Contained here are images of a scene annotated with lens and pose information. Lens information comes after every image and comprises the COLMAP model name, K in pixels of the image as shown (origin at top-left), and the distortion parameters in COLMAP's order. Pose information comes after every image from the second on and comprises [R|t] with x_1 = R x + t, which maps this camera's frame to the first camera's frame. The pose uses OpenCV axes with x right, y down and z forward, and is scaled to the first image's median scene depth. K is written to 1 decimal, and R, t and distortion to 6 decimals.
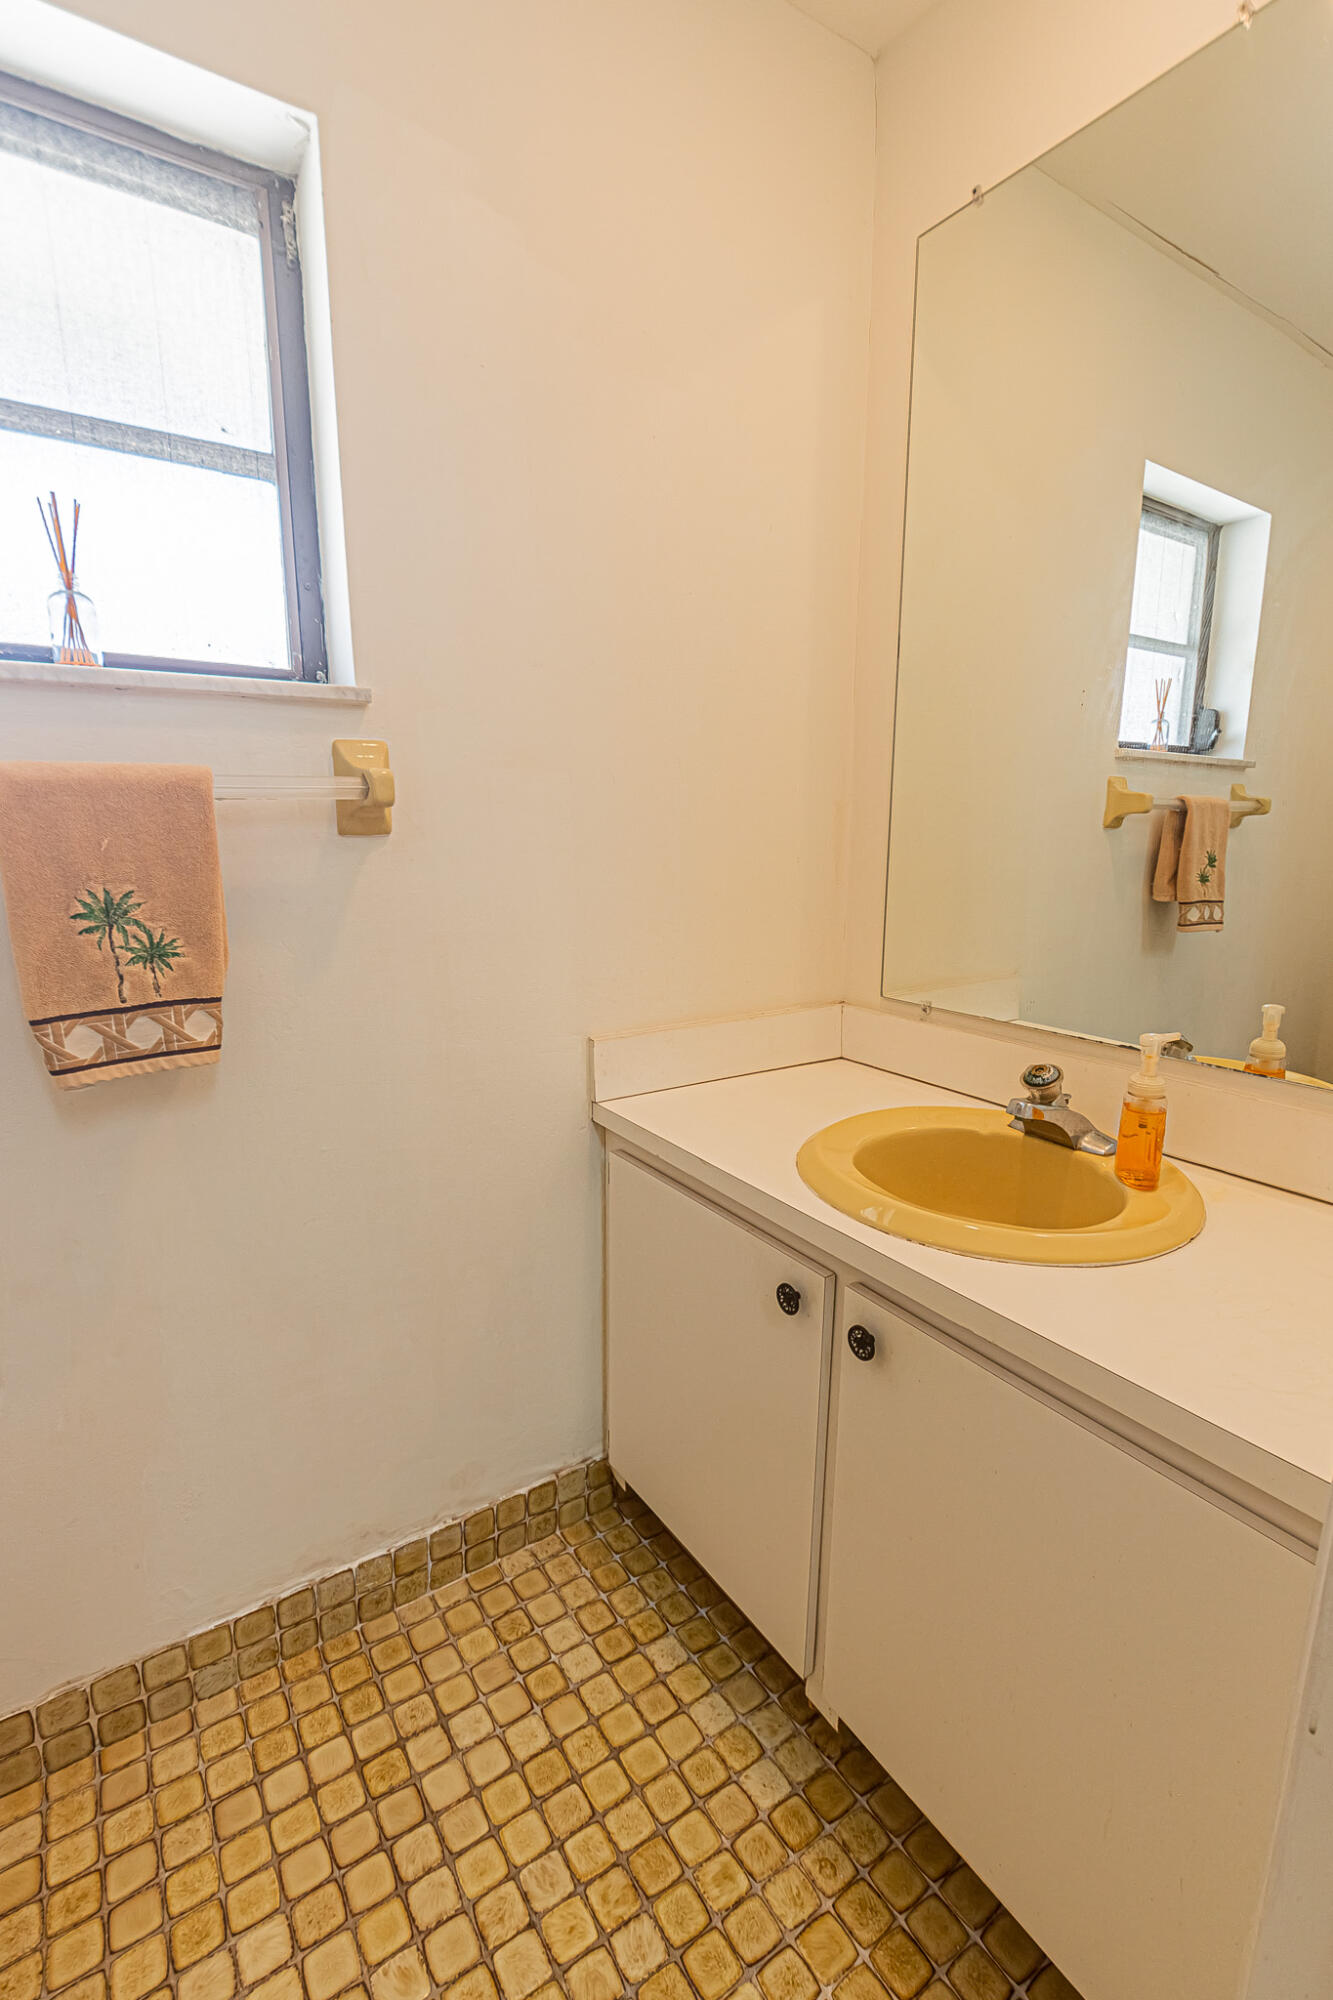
lens RADIAL K [[884.5, 0, 661.3], [0, 884.5, 1009.8], [0, 0, 1]] dist [-0.000744, -0.000359]
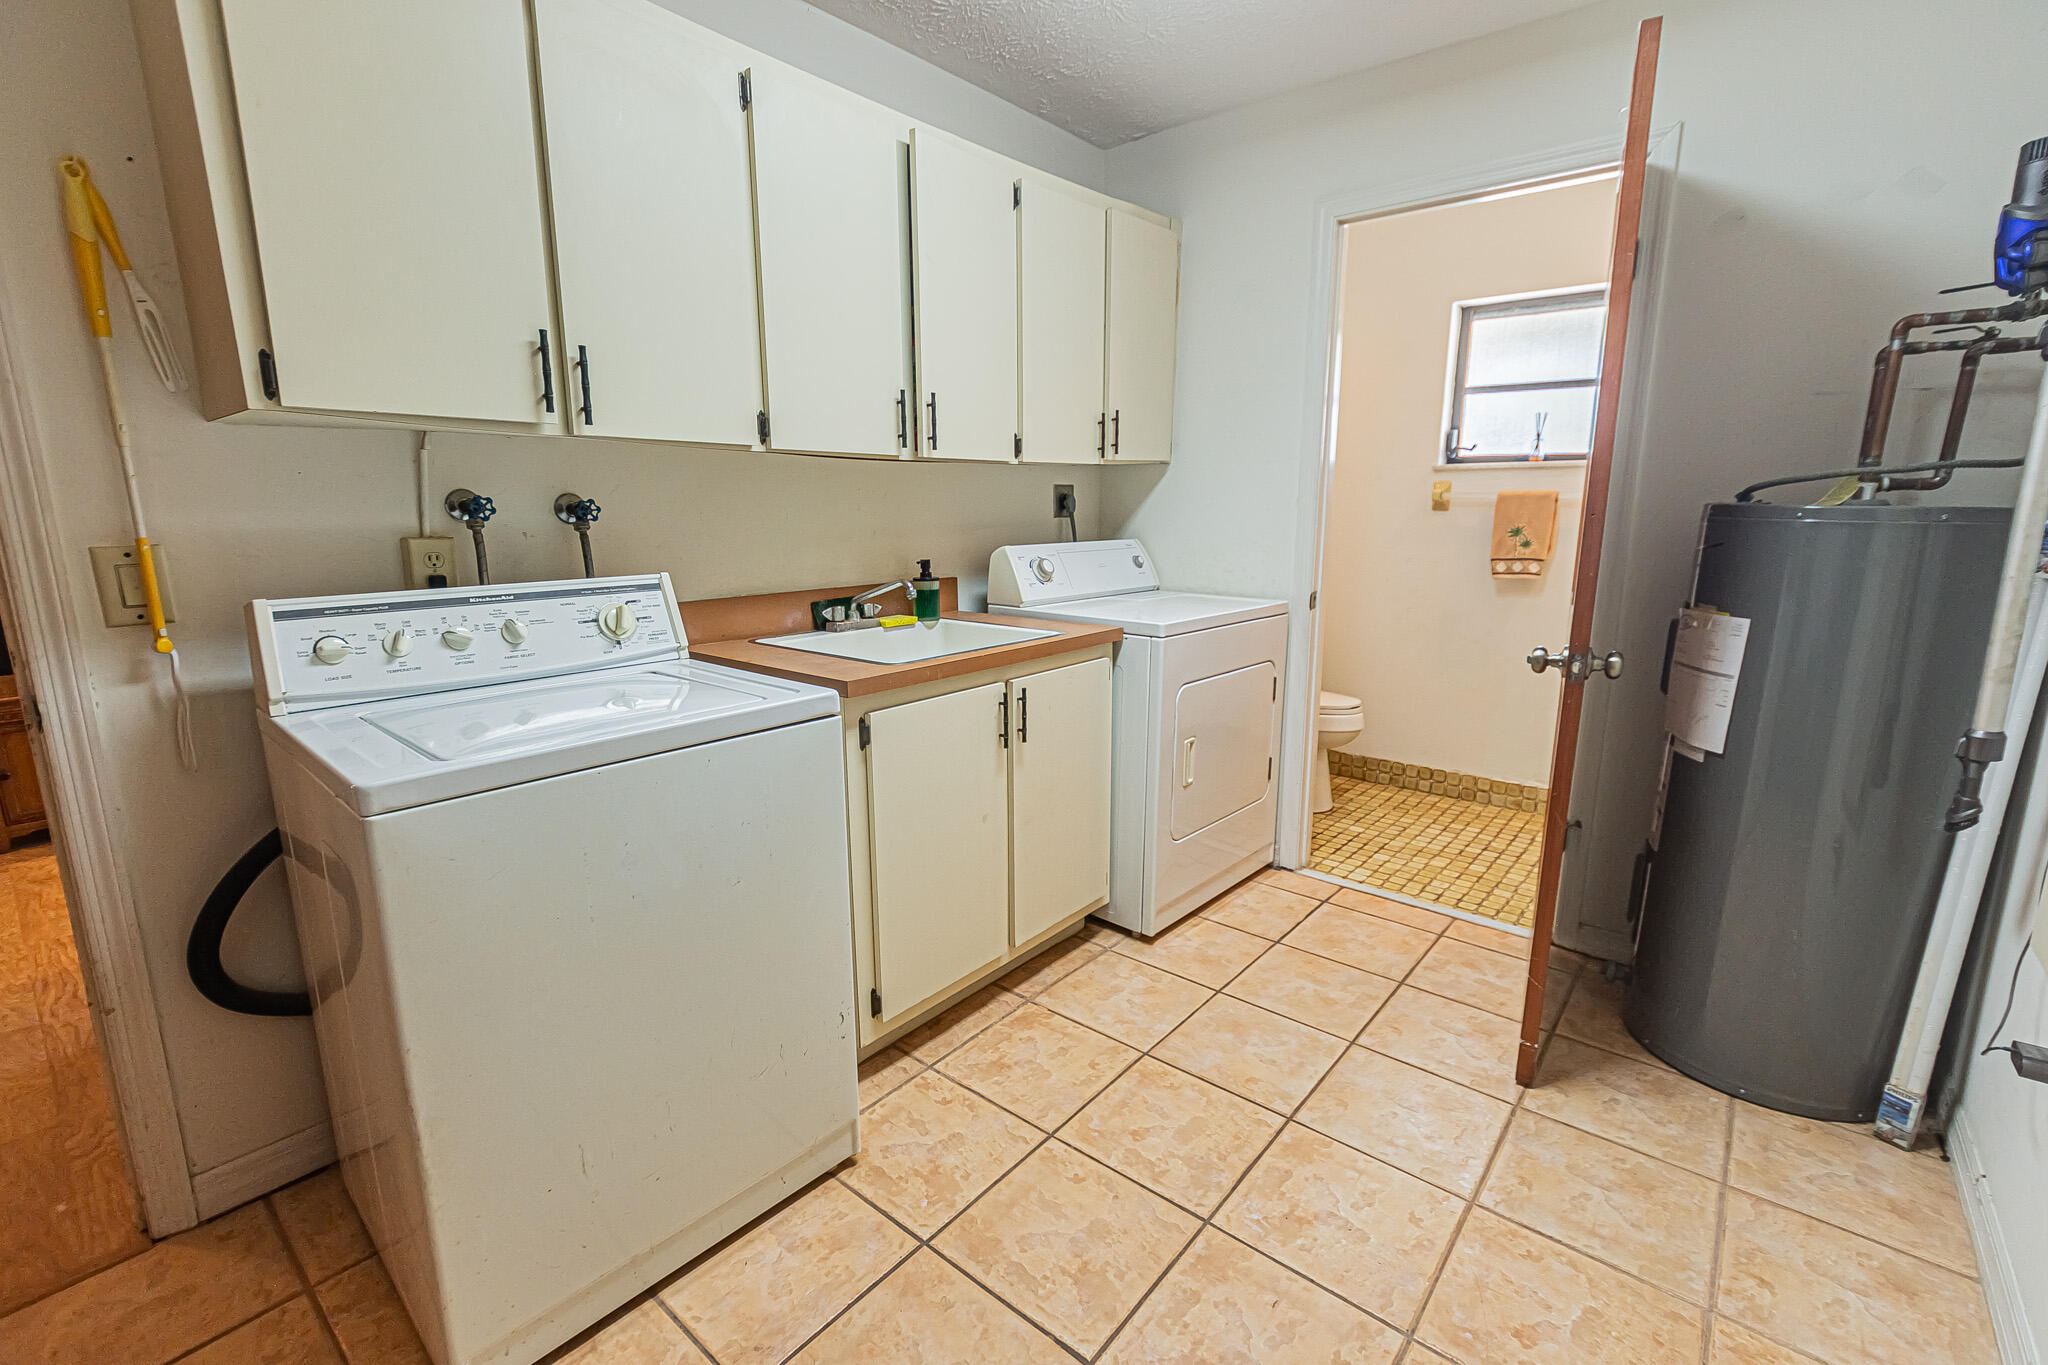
lens RADIAL K [[905.7, 0, 1020.1], [0, 905.7, 685.5], [0, 0, 1]] dist [-0.000744, -0.000359]
pose [[0.271881, 0.193868, -0.942601, 2.328757], [-0.196773, 0.970002, 0.142747, 0.355951], [0.941998, 0.146668, 0.301873, -1.850556]]
